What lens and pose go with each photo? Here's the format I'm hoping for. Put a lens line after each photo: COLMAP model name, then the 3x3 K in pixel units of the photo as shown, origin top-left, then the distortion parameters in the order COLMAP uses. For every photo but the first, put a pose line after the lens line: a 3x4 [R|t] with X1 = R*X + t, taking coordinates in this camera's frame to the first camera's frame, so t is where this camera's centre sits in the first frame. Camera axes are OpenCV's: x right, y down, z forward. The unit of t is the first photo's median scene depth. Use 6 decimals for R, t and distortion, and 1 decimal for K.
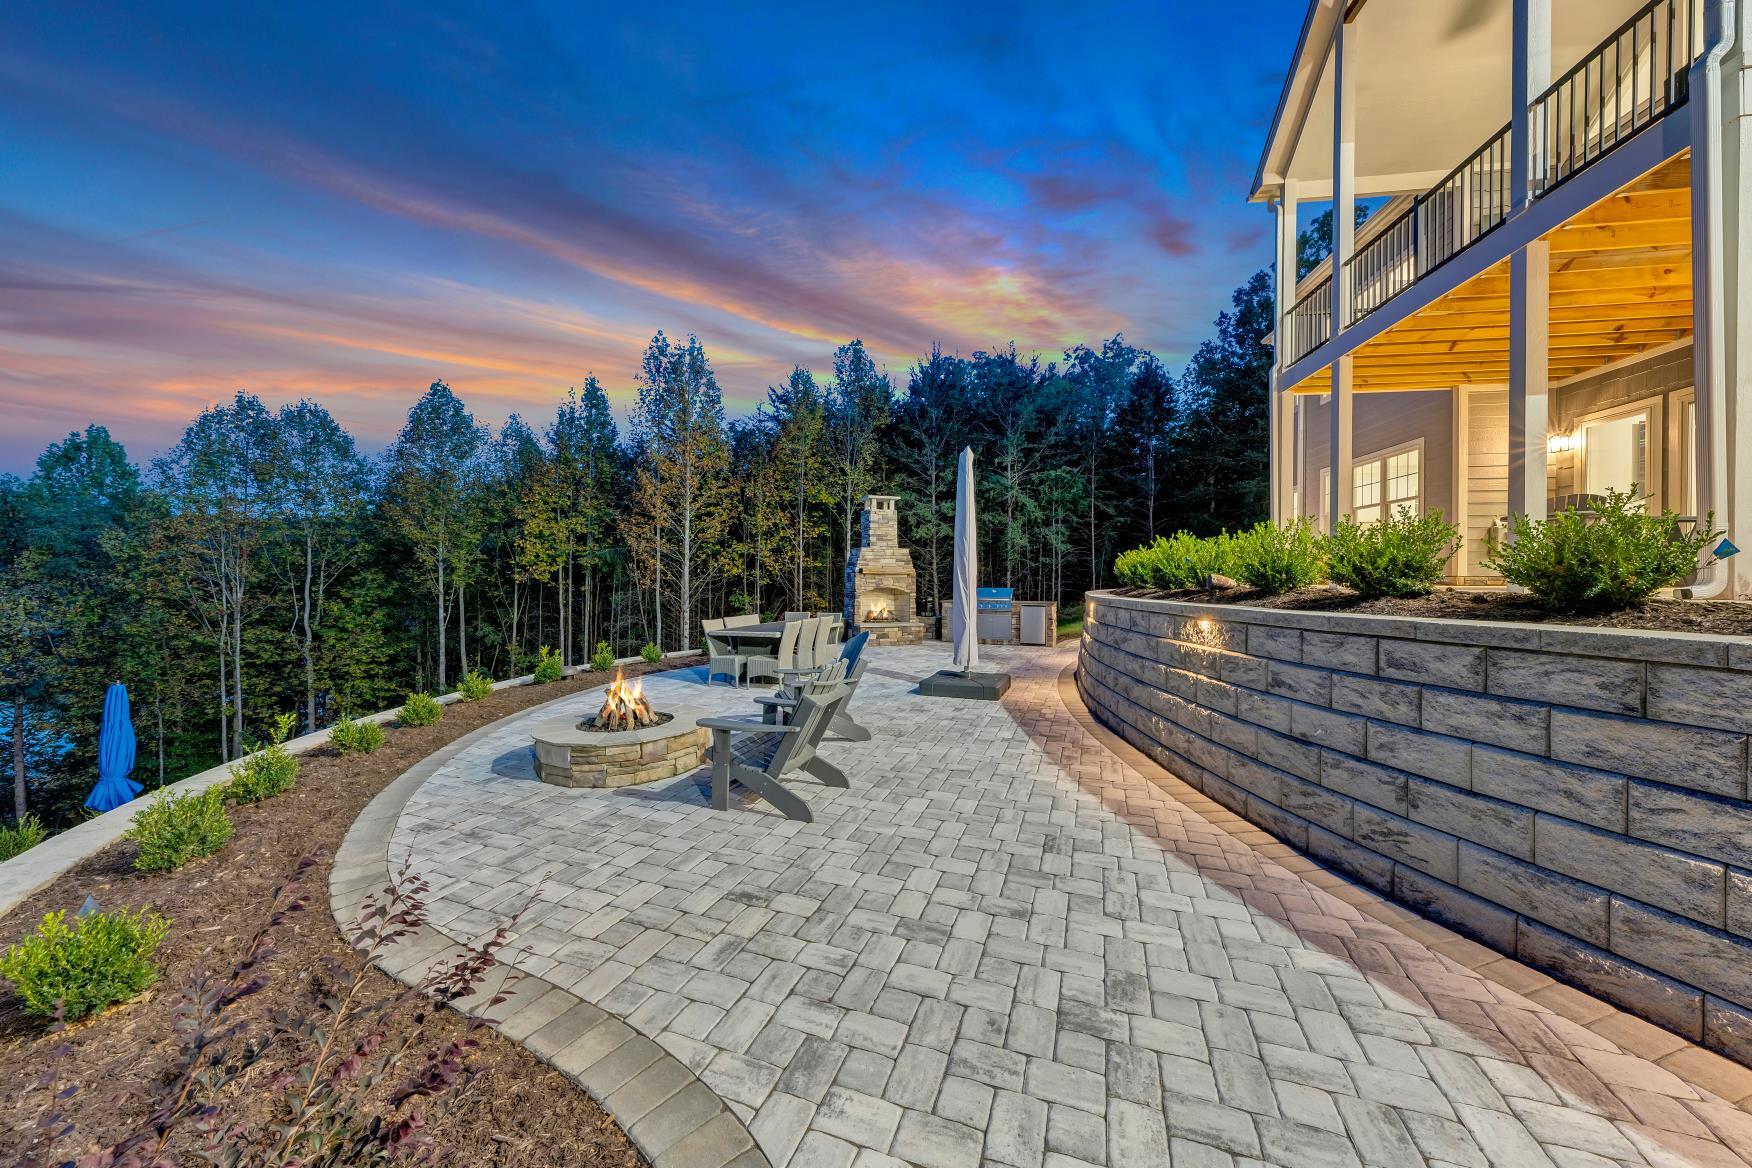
lens RADIAL K [[608.0, 0, 866.2], [0, 608.0, 583.1], [0, 0, 1]] dist [-0.005734, -0.000106]
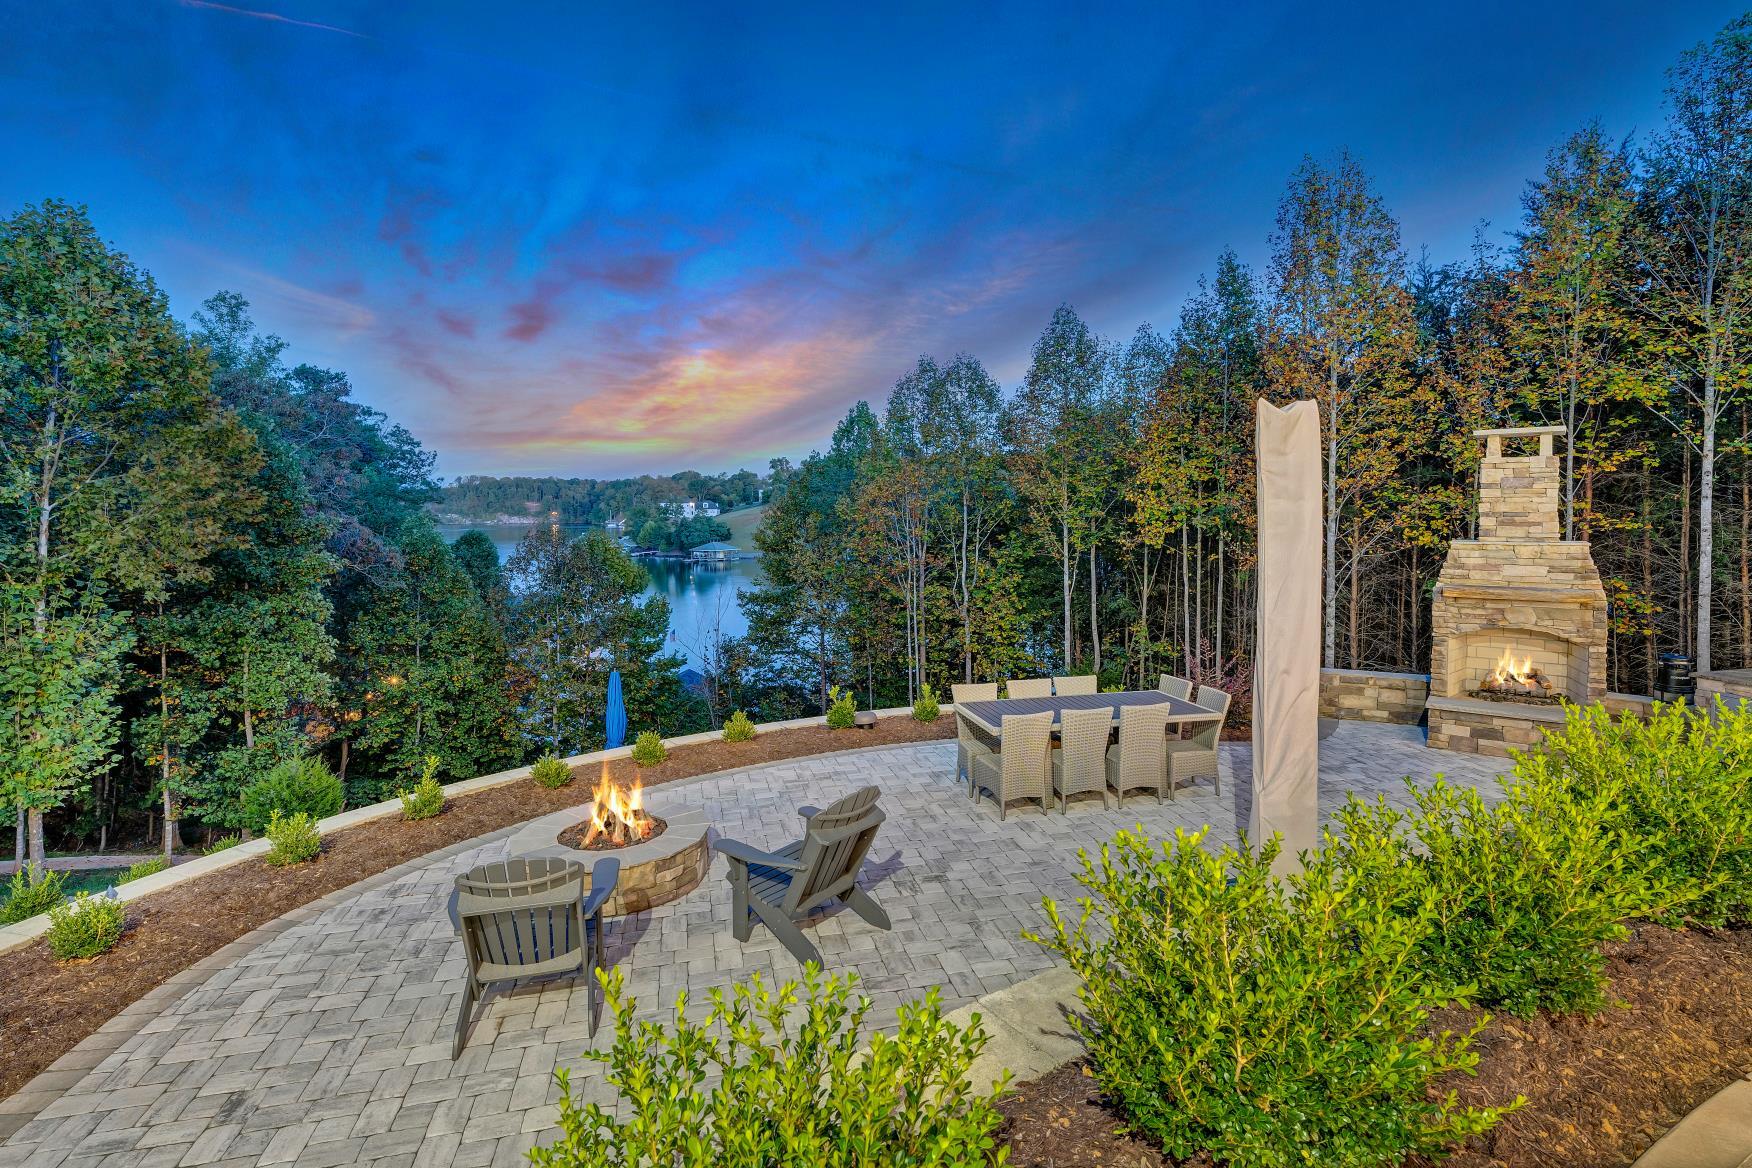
lens RADIAL K [[859.0, 0, 891.6], [0, 859.0, 539.9], [0, 0, 1]] dist [-0.001329, -0.000435]
pose [[0.549313, 0.019591, -0.835387, 0.177979], [0.010001, 0.999499, 0.030016, -0.047393], [0.835557, -0.024843, 0.548842, 0.140393]]
